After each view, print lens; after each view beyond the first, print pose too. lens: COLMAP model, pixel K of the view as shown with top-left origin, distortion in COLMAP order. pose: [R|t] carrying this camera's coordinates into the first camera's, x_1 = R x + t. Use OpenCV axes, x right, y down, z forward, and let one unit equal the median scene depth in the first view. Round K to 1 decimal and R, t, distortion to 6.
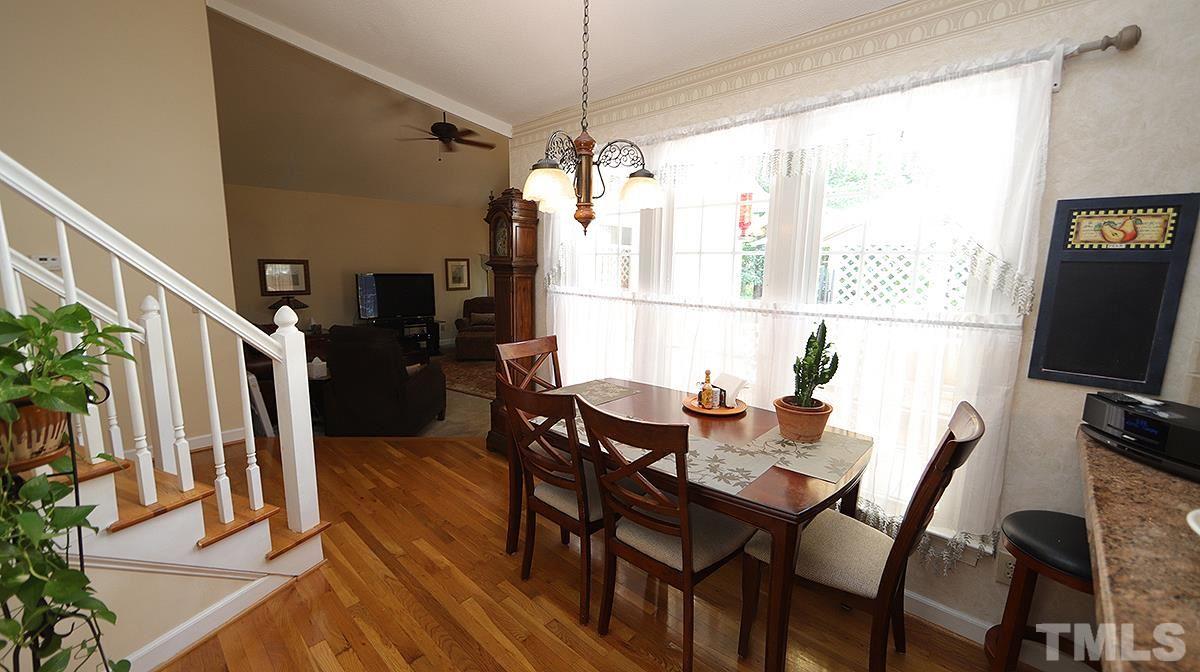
lens RADIAL K [[468.2, 0, 599.4], [0, 468.2, 337.1], [0, 0, 1]] dist [0.000486, 0.000205]
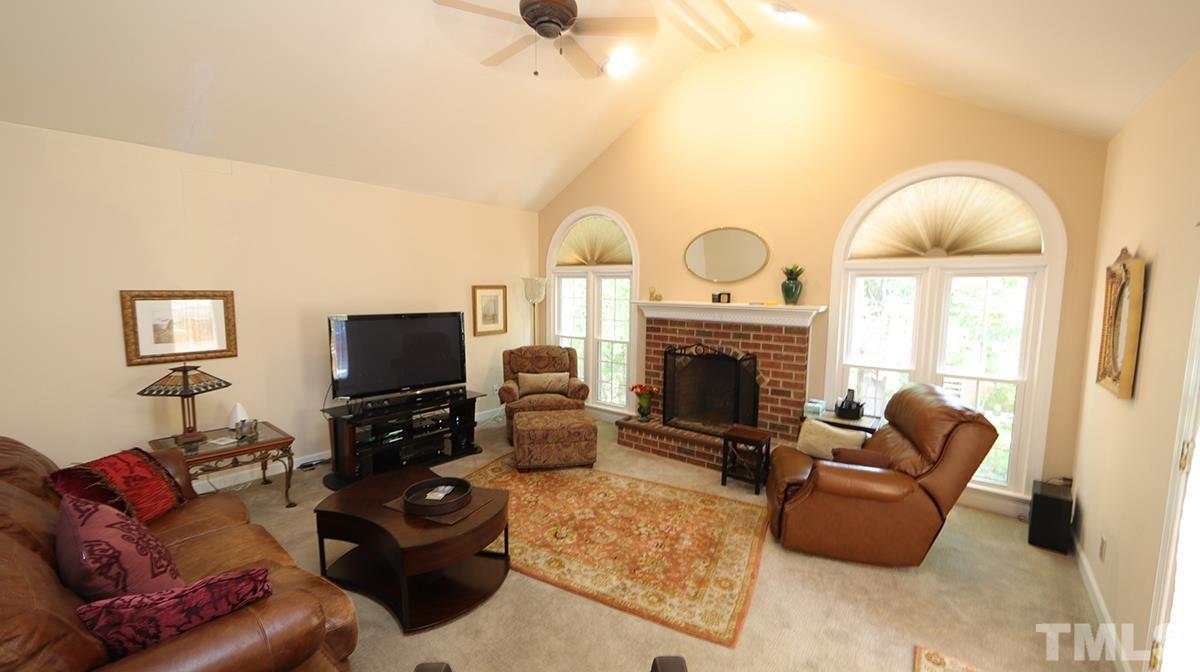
lens RADIAL K [[468.2, 0, 601.0], [0, 468.2, 335.9], [0, 0, 1]] dist [0.000486, 0.000205]
pose [[0.996073, -0.020237, 0.086191, -0.251303], [0.024672, 0.998409, -0.050703, -0.076554], [-0.085028, 0.052630, 0.994988, 0.437287]]
